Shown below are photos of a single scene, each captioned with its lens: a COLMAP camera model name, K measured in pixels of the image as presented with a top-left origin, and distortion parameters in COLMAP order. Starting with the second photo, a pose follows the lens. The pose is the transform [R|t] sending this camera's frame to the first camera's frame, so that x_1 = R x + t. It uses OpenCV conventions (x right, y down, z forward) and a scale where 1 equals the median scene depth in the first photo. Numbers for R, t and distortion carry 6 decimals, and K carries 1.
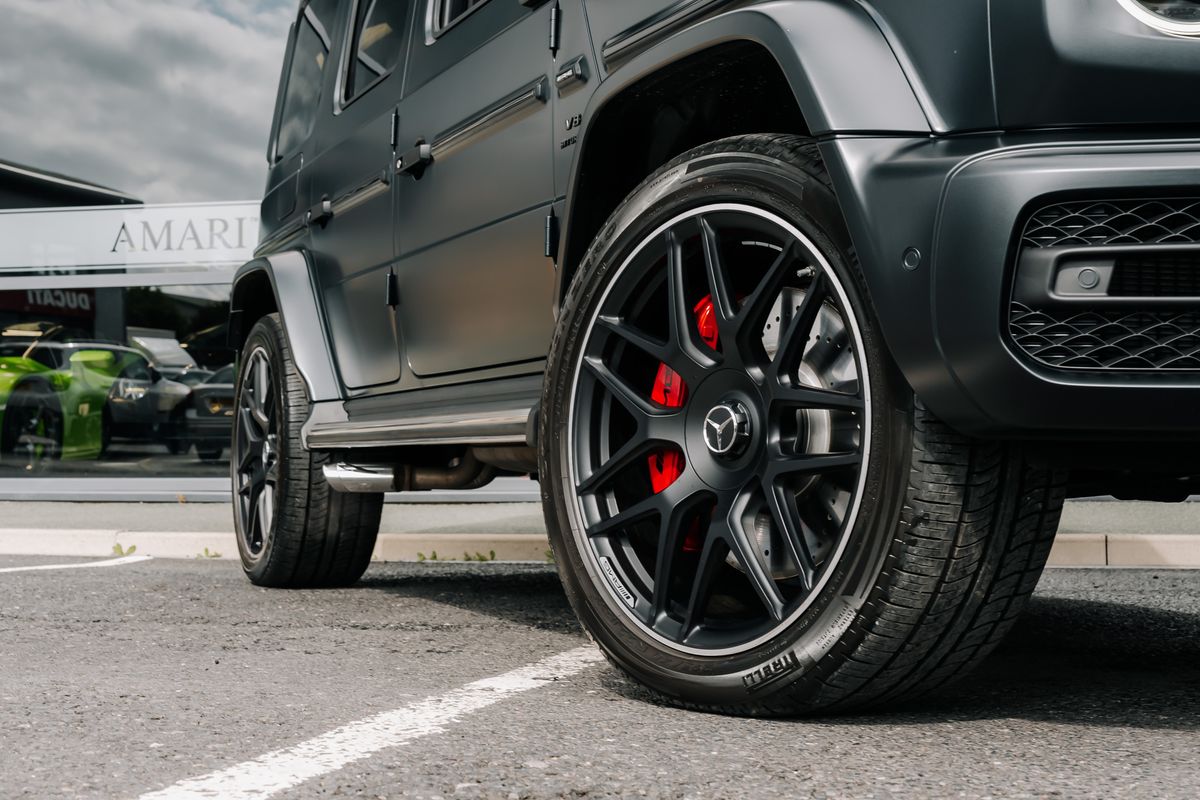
lens RADIAL K [[1790.1, 0, 572.9], [0, 1790.1, 432.9], [0, 0, 1]] dist [0.015121, 0.000000]
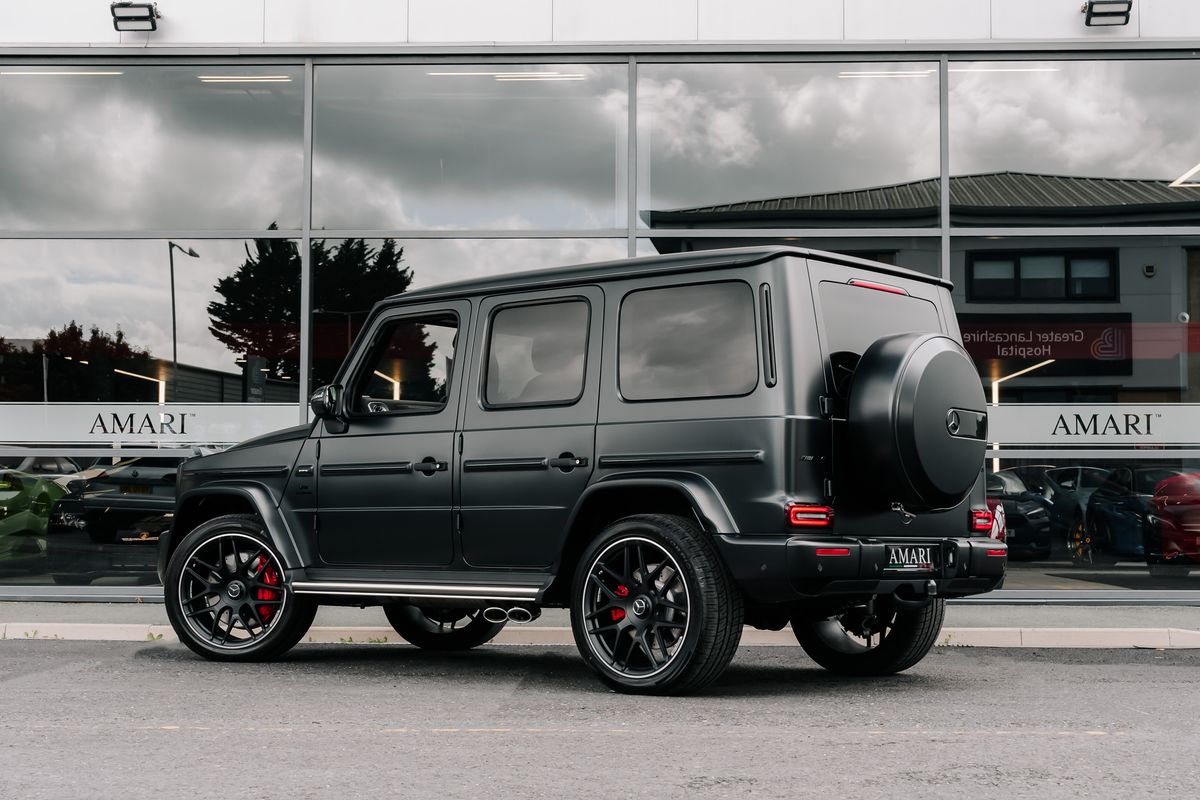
lens RADIAL K [[2320.2, 0, 611.6], [0, 2320.2, 373.6], [0, 0, 1]] dist [0.118065, 0.000000]
pose [[0.975458, 0.022456, 0.219036, -0.787850], [-0.014478, 0.999174, -0.037960, -0.251842], [-0.219708, 0.033857, 0.974978, -2.972942]]
